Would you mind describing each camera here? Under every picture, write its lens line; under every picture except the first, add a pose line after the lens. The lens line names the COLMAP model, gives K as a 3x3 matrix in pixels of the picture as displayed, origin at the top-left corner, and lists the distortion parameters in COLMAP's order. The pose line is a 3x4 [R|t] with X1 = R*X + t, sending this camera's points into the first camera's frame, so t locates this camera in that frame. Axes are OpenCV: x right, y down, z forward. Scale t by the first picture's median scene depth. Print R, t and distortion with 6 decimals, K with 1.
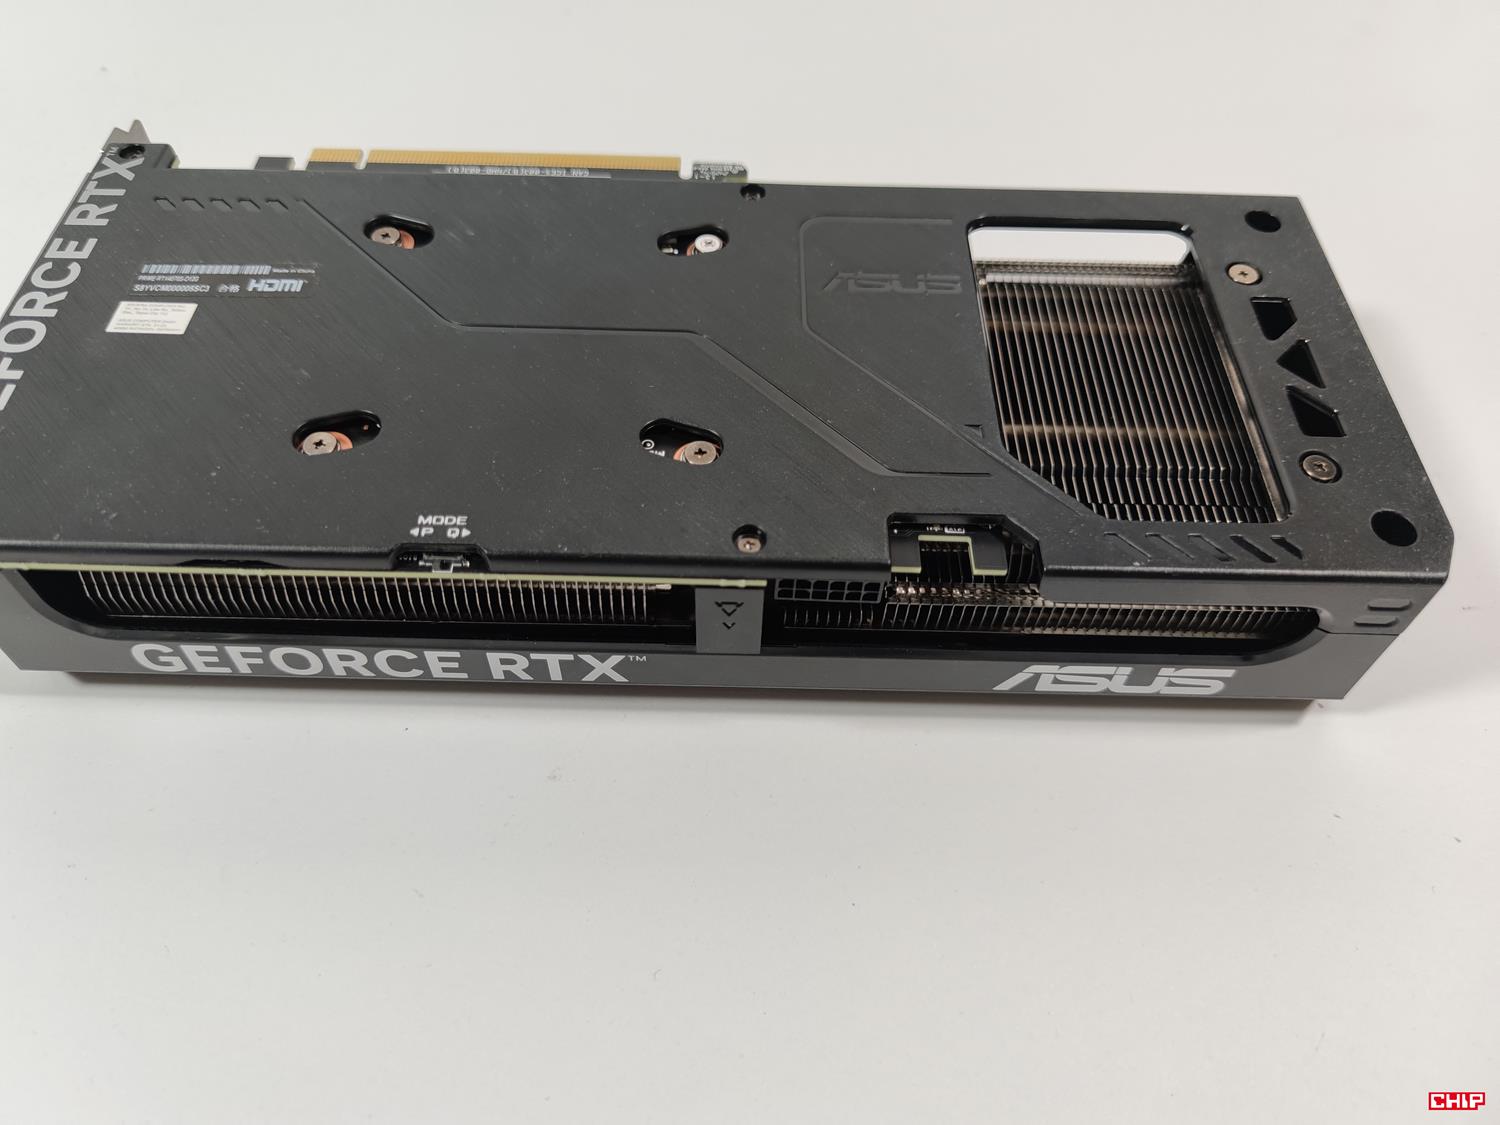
lens RADIAL K [[1128.3, 0, 750.0], [0, 1128.3, 562.5], [0, 0, 1]] dist [-0.037411, 0.003439]
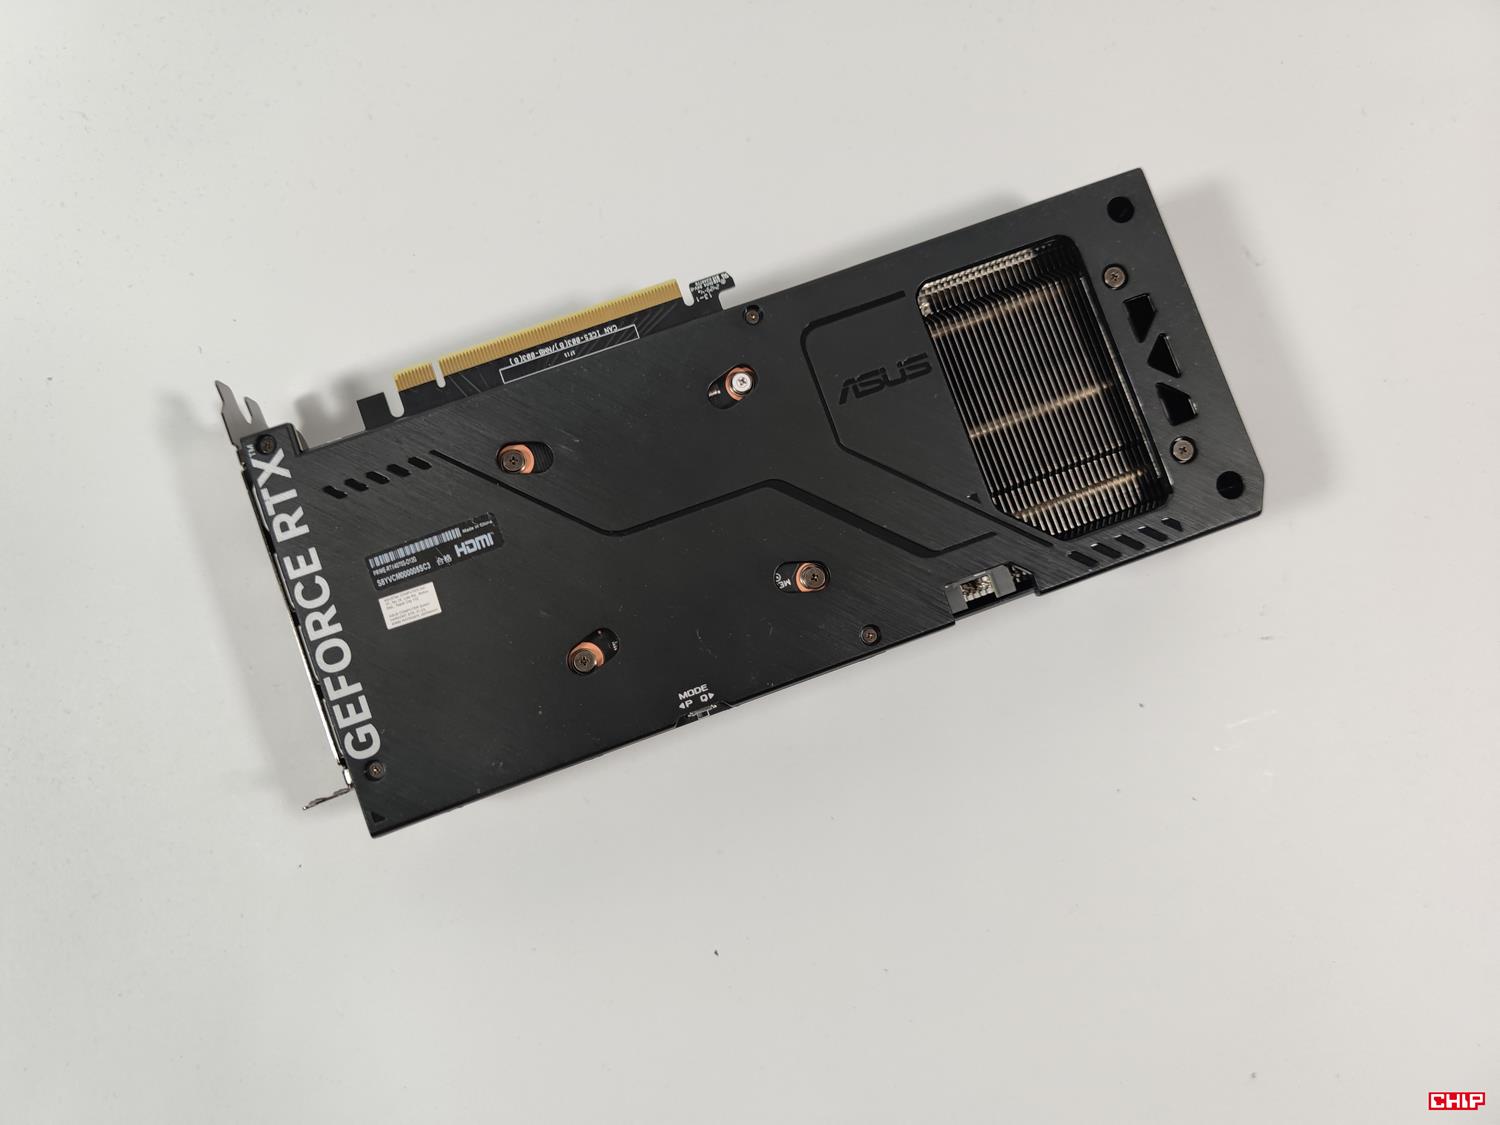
lens RADIAL K [[1108.7, 0, 730.8], [0, 1108.7, 567.4], [0, 0, 1]] dist [0.002749, -0.007828]
pose [[0.938554, -0.341959, 0.046690, -0.199760], [0.265901, 0.802691, 0.533839, -0.869667], [-0.220029, -0.488622, 0.844296, -0.237699]]
